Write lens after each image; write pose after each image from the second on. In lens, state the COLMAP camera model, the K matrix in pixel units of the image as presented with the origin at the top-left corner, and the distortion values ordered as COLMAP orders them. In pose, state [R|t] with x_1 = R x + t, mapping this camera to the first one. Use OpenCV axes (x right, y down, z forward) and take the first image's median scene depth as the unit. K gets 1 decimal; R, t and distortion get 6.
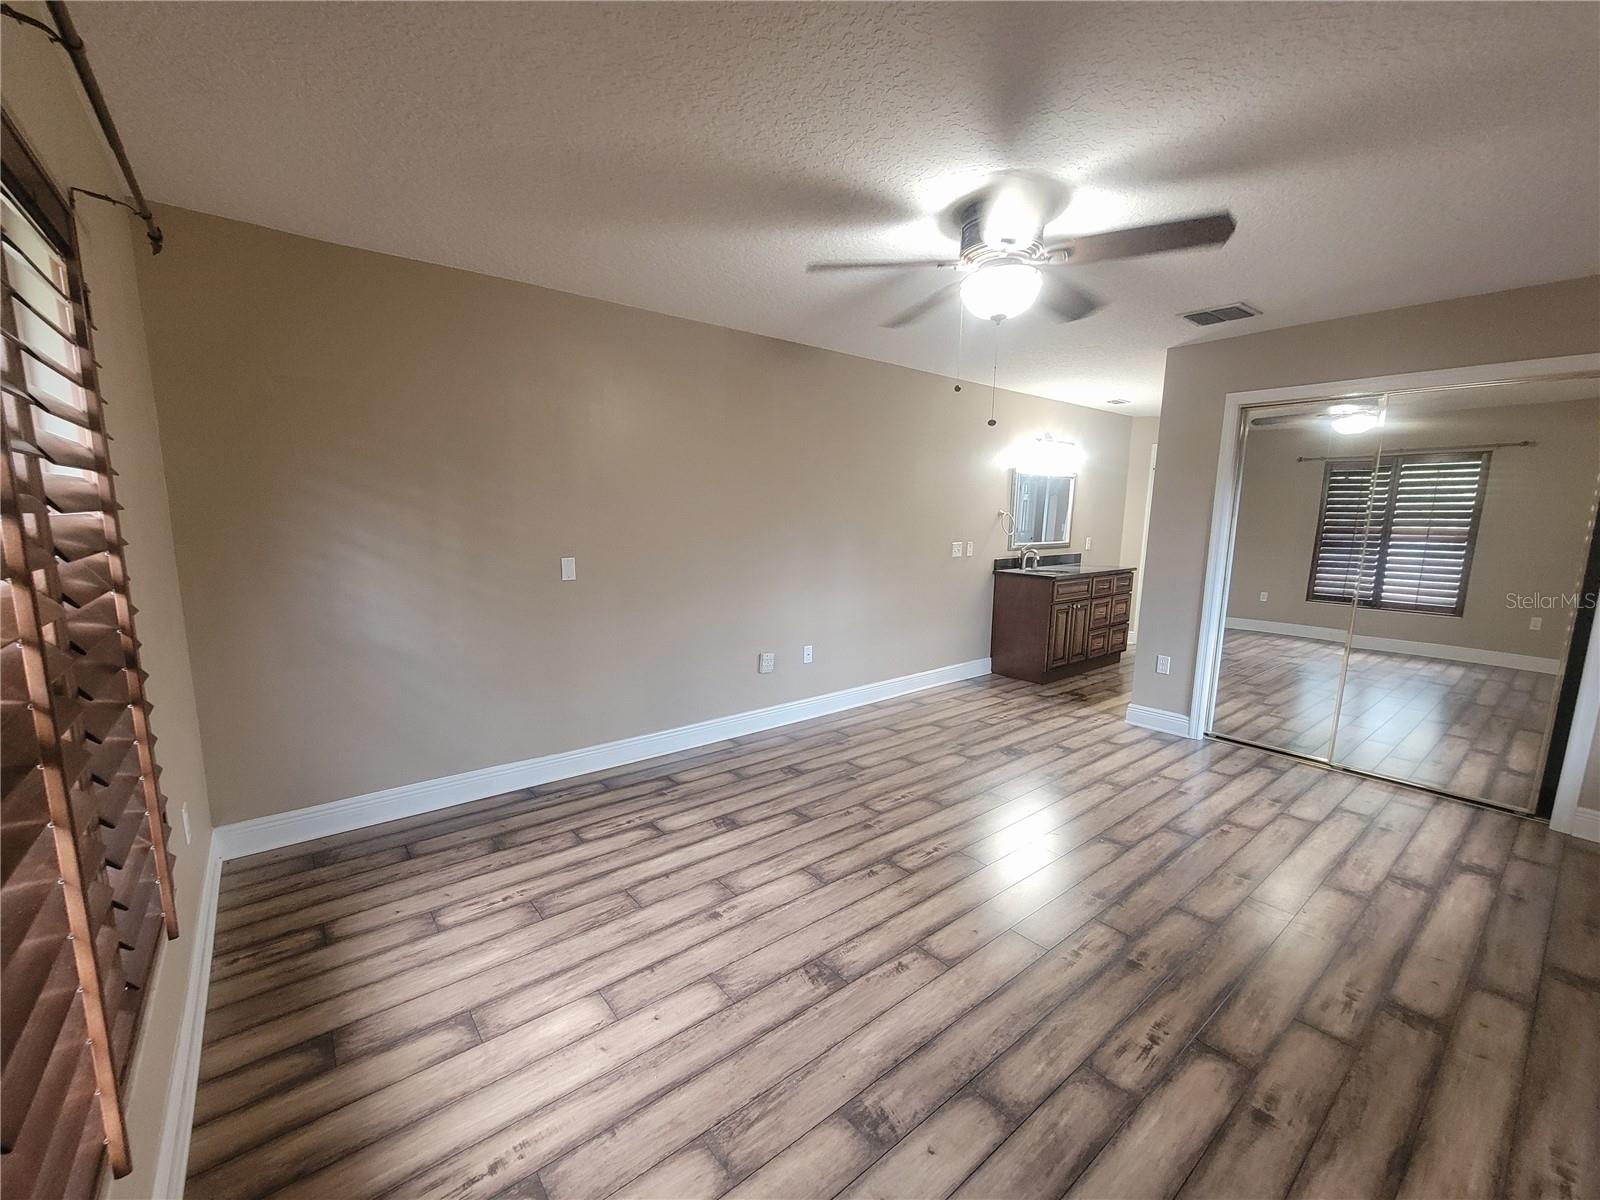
lens RADIAL K [[654.3, 0, 787.7], [0, 654.3, 611.6], [0, 0, 1]] dist [-0.000854, -0.000711]
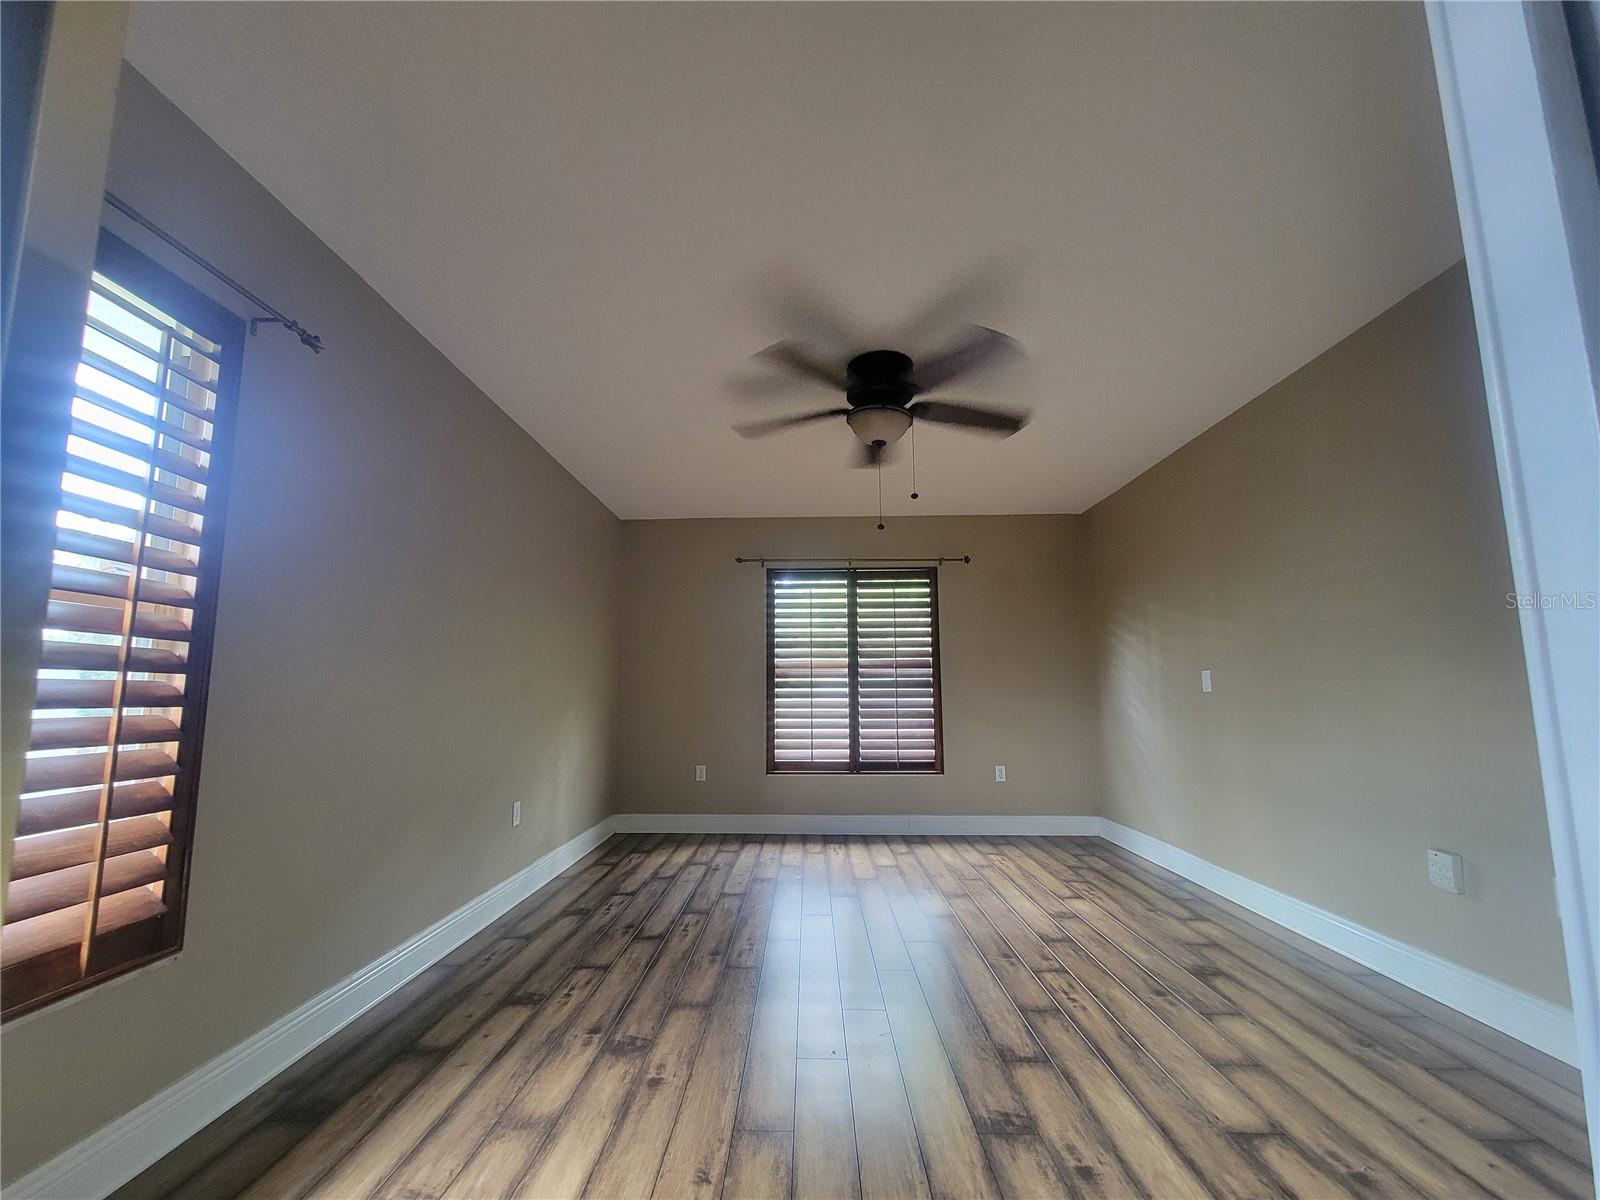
lens RADIAL K [[654.3, 0, 787.7], [0, 654.3, 611.6], [0, 0, 1]] dist [-0.000854, -0.000711]
pose [[-0.647482, -0.109024, -0.754242, 1.168911], [-0.123690, 0.991625, -0.037156, -0.069230], [0.751976, 0.069235, -0.655544, 1.508097]]
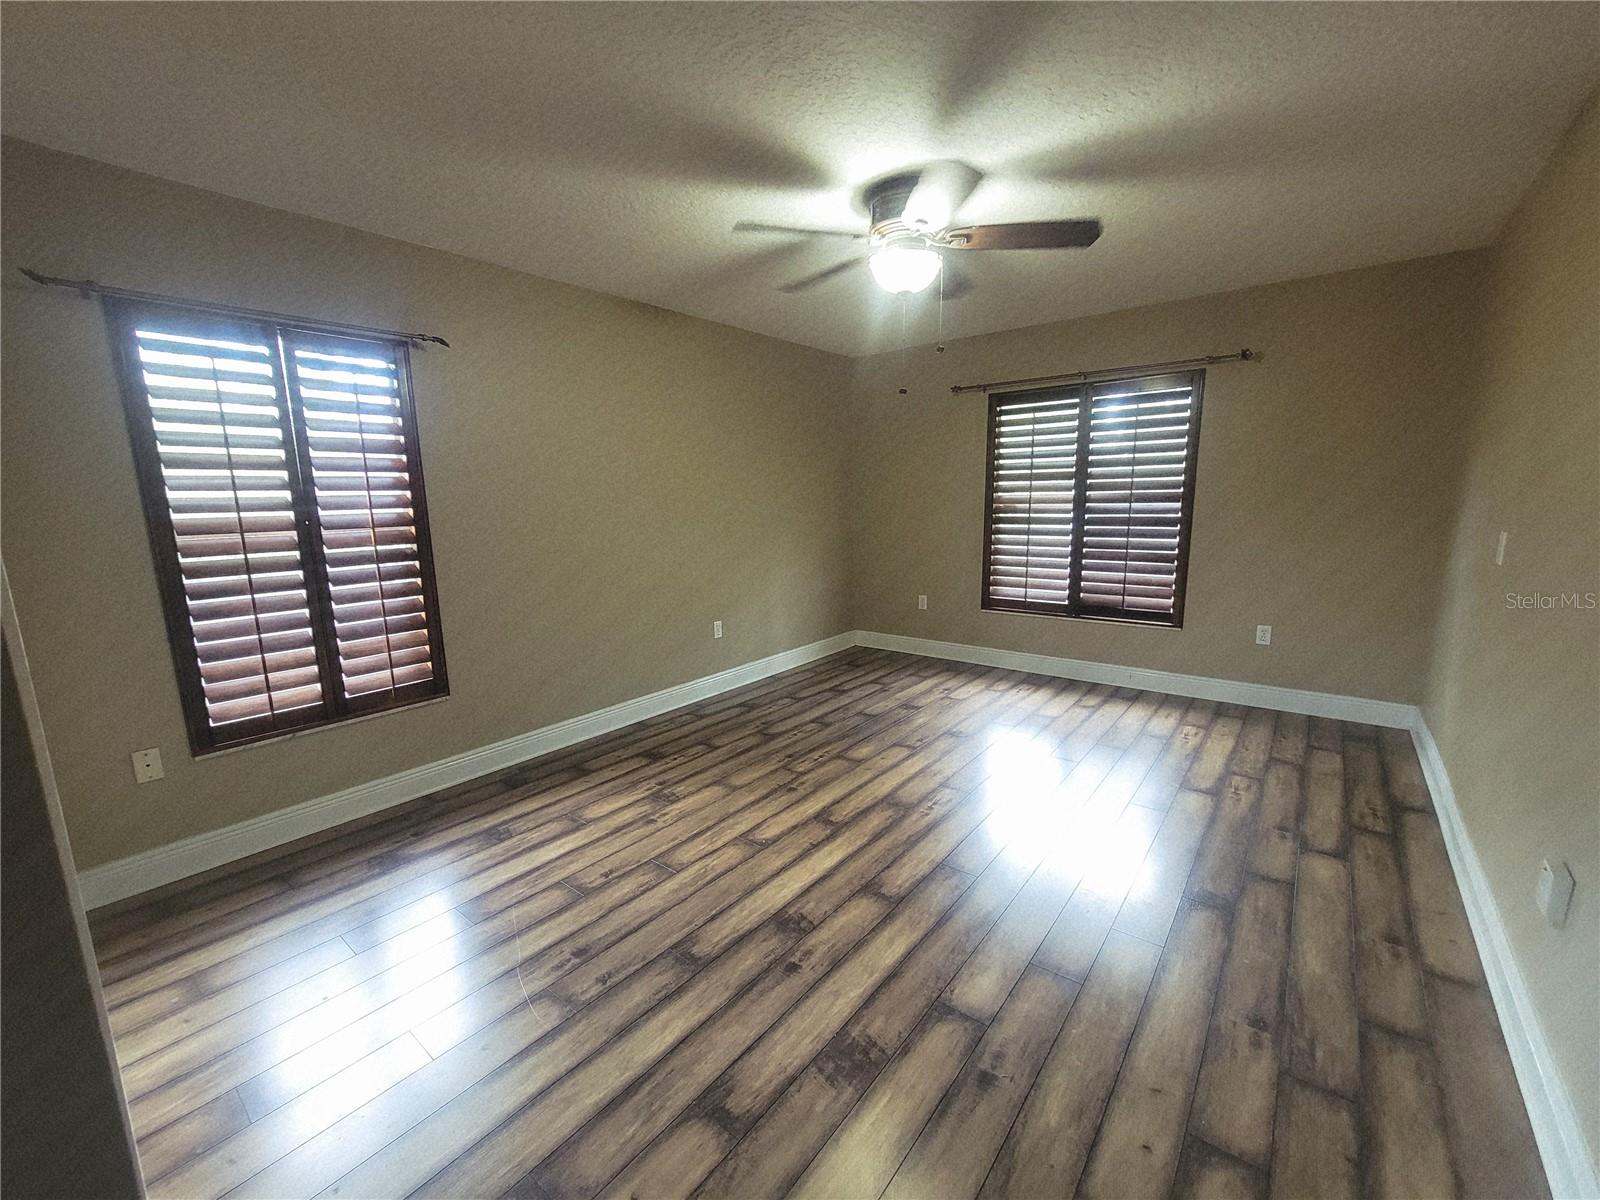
lens RADIAL K [[654.3, 0, 787.7], [0, 654.3, 611.6], [0, 0, 1]] dist [-0.000854, -0.000711]
pose [[-0.976290, 0.043954, -0.211957, 0.687059], [-0.026636, 0.947334, 0.319139, -0.256804], [0.214822, 0.317218, -0.923702, 1.908507]]
